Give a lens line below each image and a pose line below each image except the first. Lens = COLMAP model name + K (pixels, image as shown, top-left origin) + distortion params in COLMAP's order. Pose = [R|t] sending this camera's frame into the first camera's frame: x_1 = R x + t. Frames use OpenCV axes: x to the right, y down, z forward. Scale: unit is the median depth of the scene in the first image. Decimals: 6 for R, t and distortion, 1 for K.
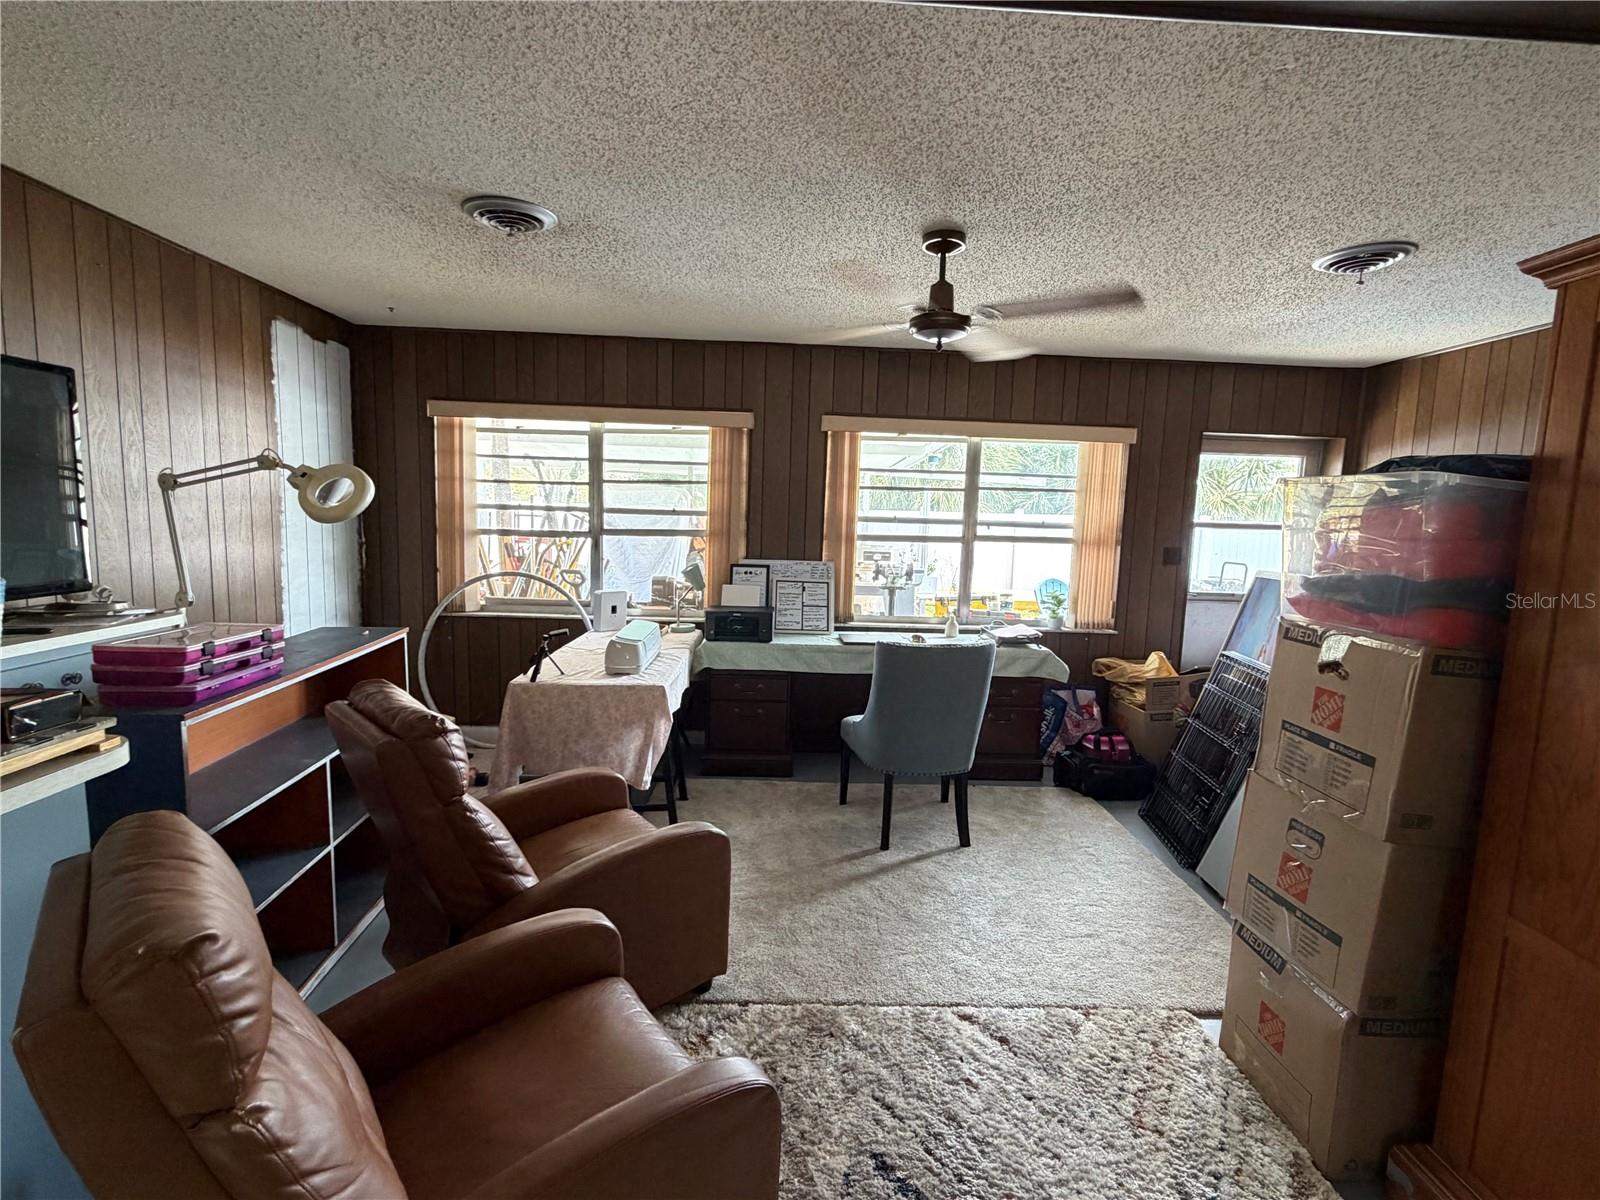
lens RADIAL K [[736.5, 0, 800.0], [0, 736.5, 600.0], [0, 0, 1]] dist [-0.006149, -0.000761]
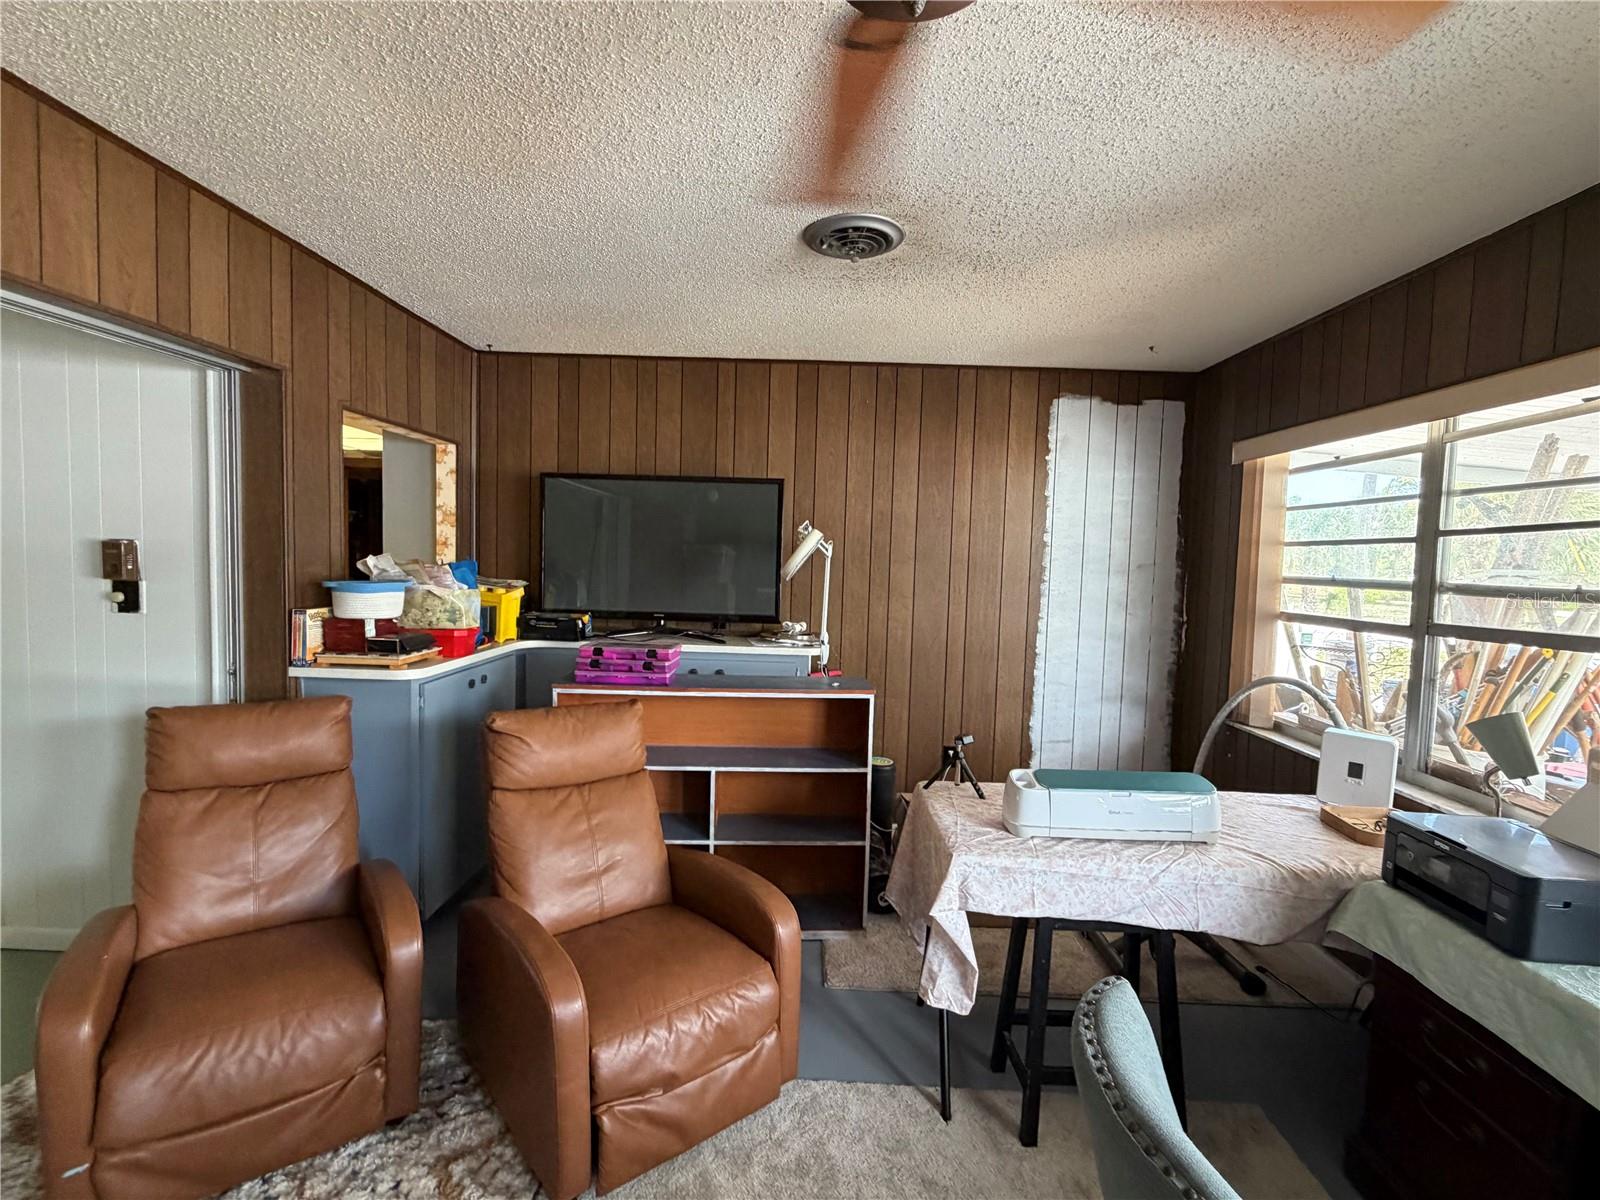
lens RADIAL K [[736.5, 0, 800.0], [0, 736.5, 600.0], [0, 0, 1]] dist [-0.006149, -0.000761]
pose [[-0.062217, 0.026089, -0.997722, 0.298495], [-0.151868, 0.987770, 0.035299, -0.067040], [0.986441, 0.153718, -0.057494, 0.622015]]
